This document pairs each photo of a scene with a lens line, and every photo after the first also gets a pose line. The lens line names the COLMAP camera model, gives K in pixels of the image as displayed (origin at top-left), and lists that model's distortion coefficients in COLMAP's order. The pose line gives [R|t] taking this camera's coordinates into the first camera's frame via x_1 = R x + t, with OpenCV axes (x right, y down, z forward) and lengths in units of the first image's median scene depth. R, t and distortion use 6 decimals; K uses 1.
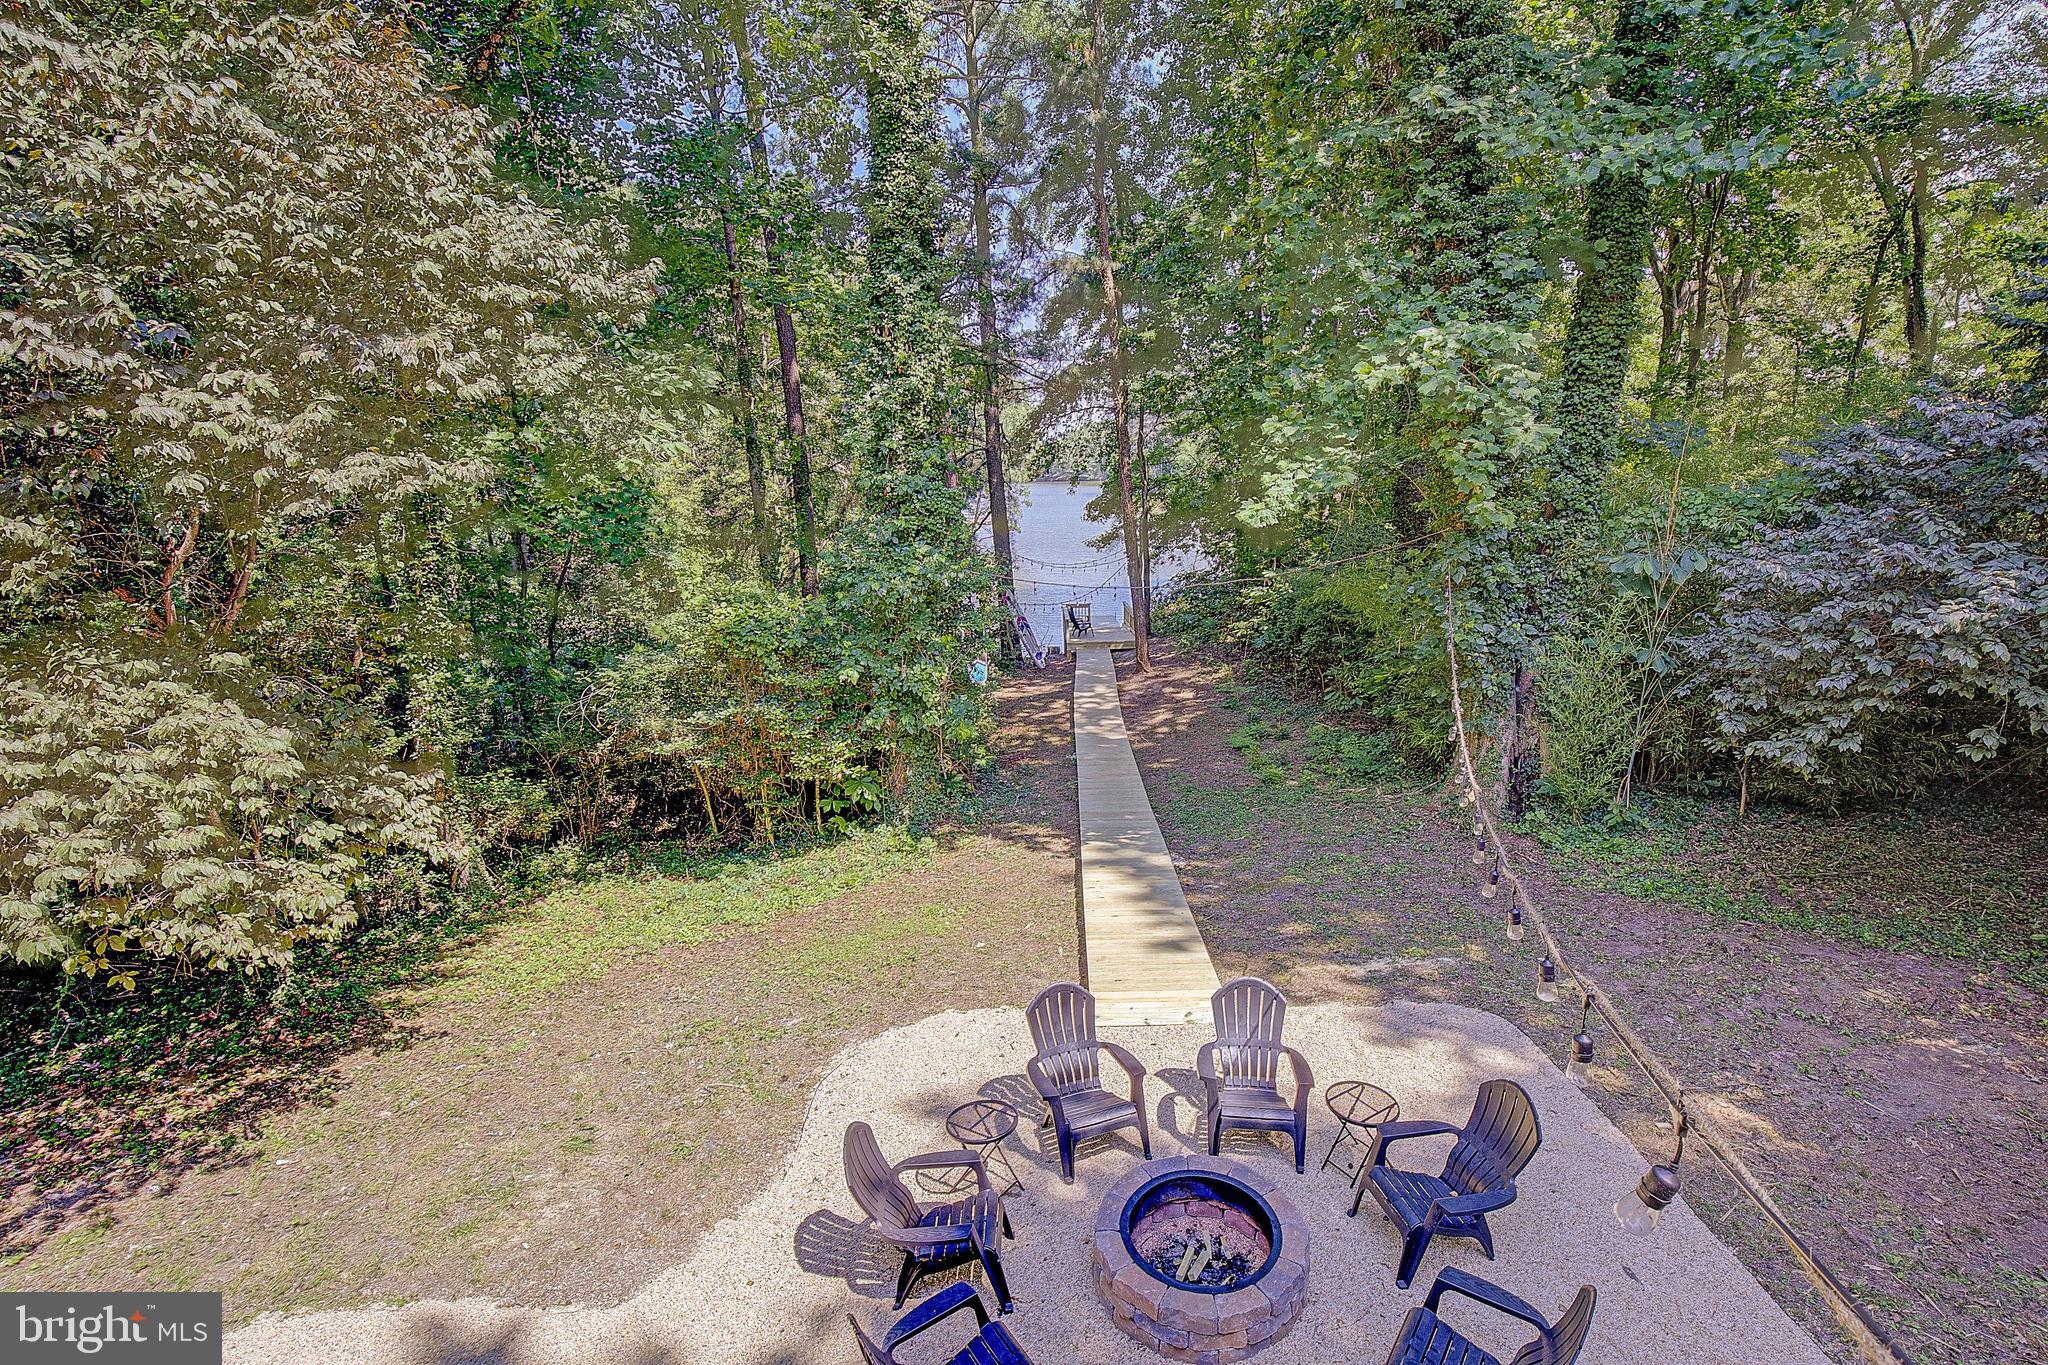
lens RADIAL K [[944.8, 0, 1028.7], [0, 944.8, 684.7], [0, 0, 1]] dist [-0.021871, 0.002840]
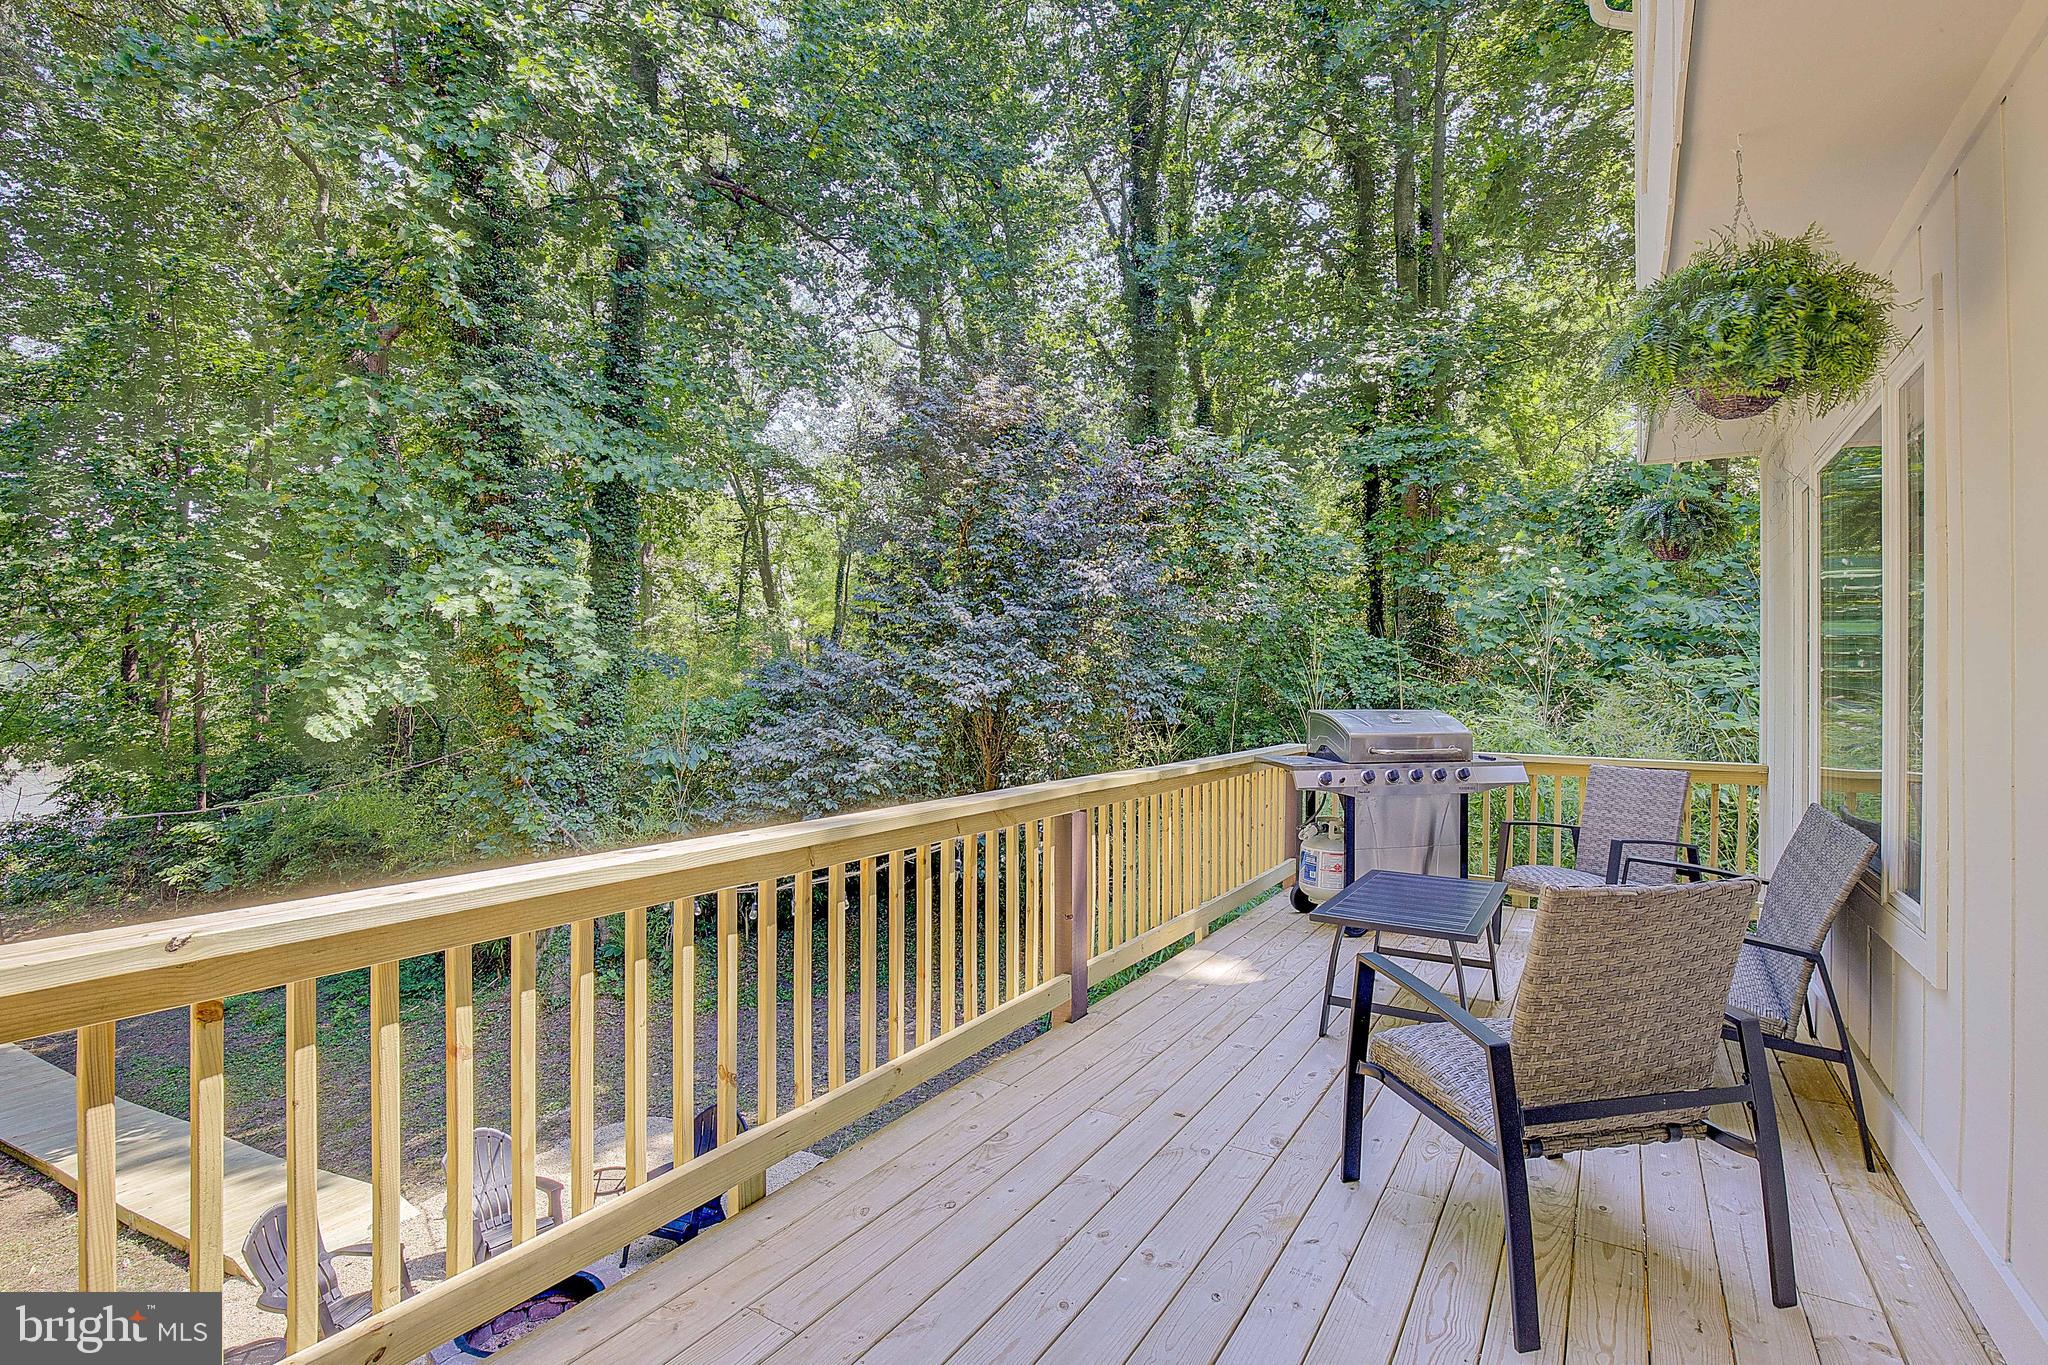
lens RADIAL K [[944.8, 0, 1021.6], [0, 944.8, 684.8], [0, 0, 1]] dist [-0.021871, 0.002840]
pose [[0.522881, 0.015374, 0.852267, -0.212463], [0.177039, 0.976076, -0.126225, 0.027280], [-0.833818, 0.216885, 0.507650, -0.111872]]
